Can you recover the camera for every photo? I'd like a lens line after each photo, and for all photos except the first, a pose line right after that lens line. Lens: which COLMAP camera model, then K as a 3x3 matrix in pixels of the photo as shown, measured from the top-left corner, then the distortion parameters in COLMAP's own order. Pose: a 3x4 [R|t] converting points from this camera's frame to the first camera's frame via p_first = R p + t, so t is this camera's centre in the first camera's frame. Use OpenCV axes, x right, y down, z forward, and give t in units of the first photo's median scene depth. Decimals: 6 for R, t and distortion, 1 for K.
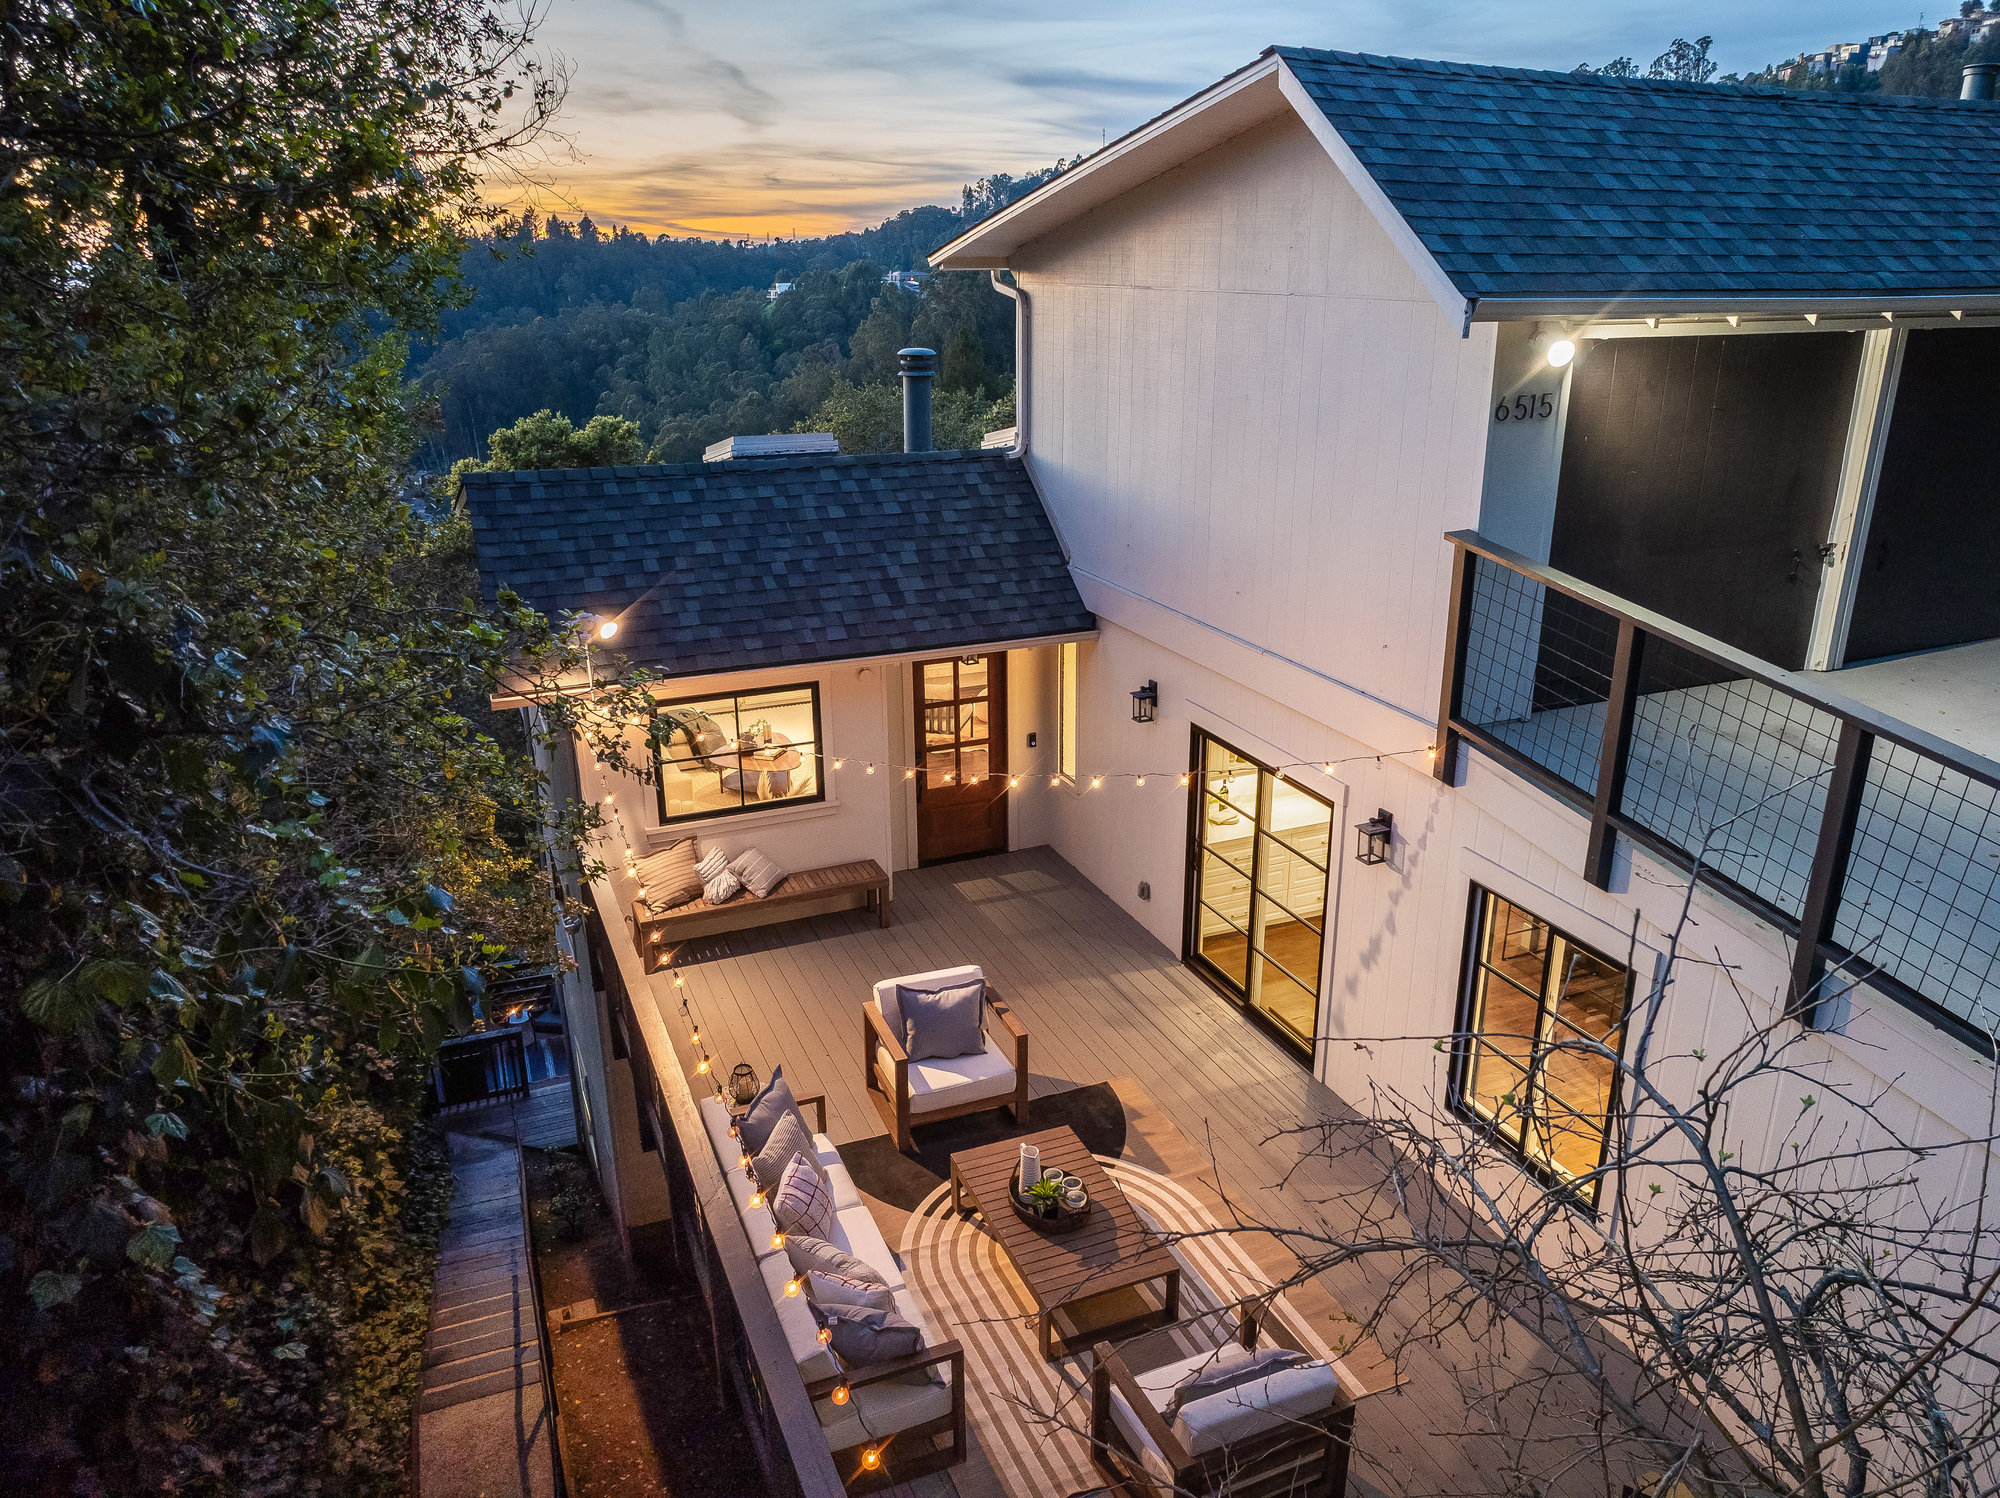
lens RADIAL K [[1423.3, 0, 1002.1], [0, 1423.3, 742.0], [0, 0, 1]] dist [-0.029011, 0.005396]
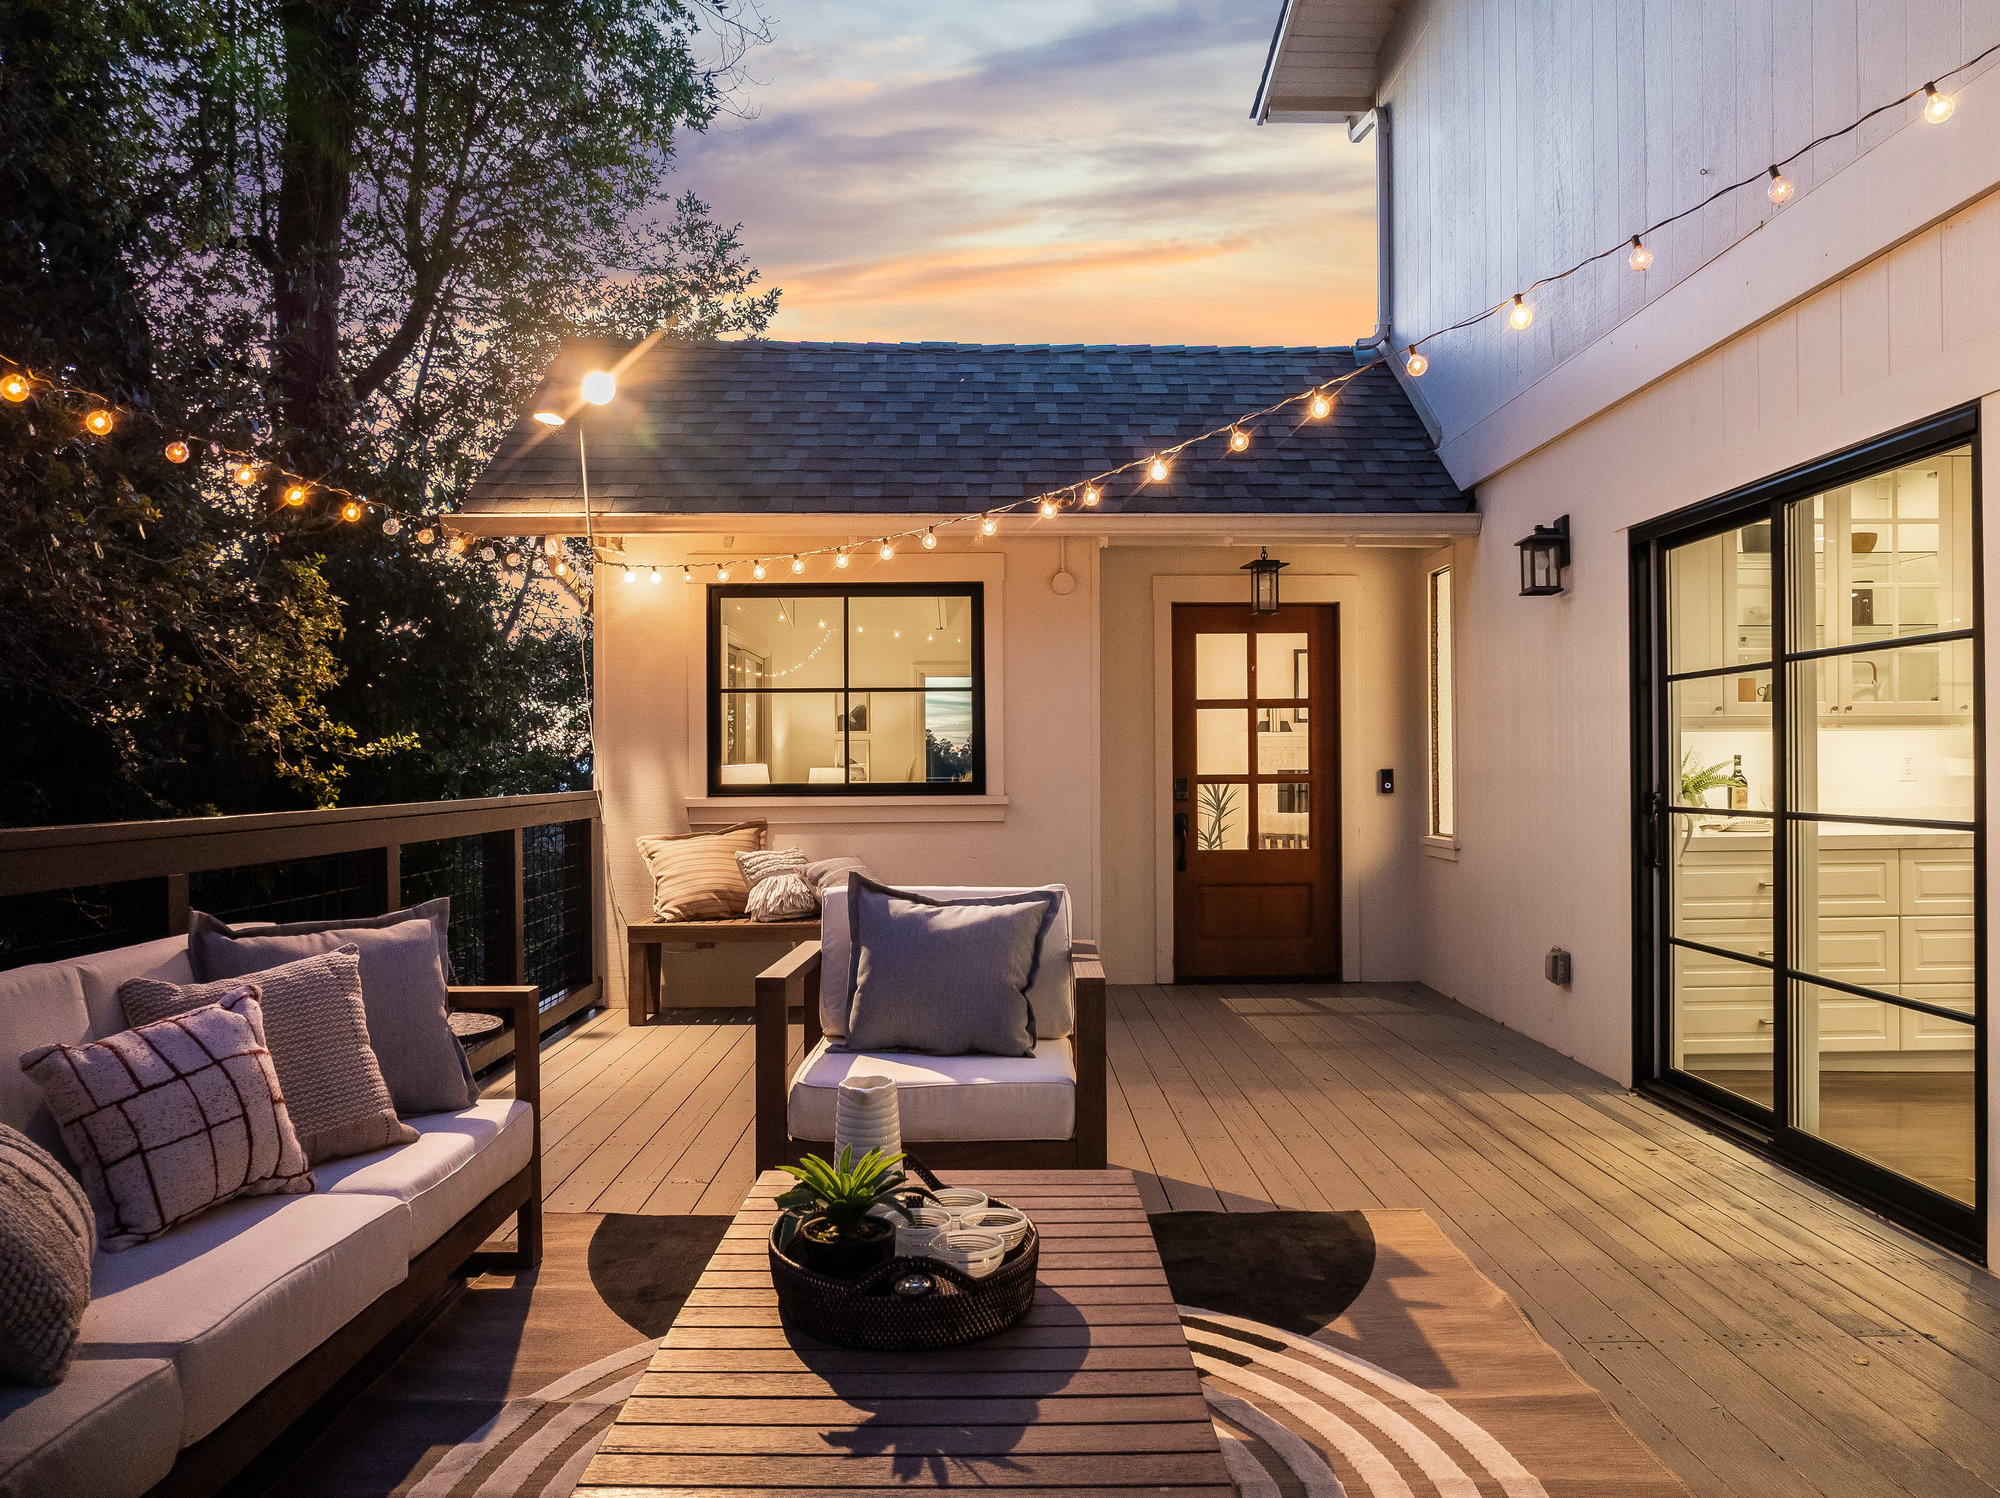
lens RADIAL K [[1423.3, 0, 995.8], [0, 1423.3, 764.7], [0, 0, 1]] dist [-0.029011, 0.005396]
pose [[0.923557, 0.000718, -0.383462, 0.112011], [-0.125369, 0.945609, -0.300177, 0.216866], [0.362389, 0.325305, 0.873413, 0.503137]]
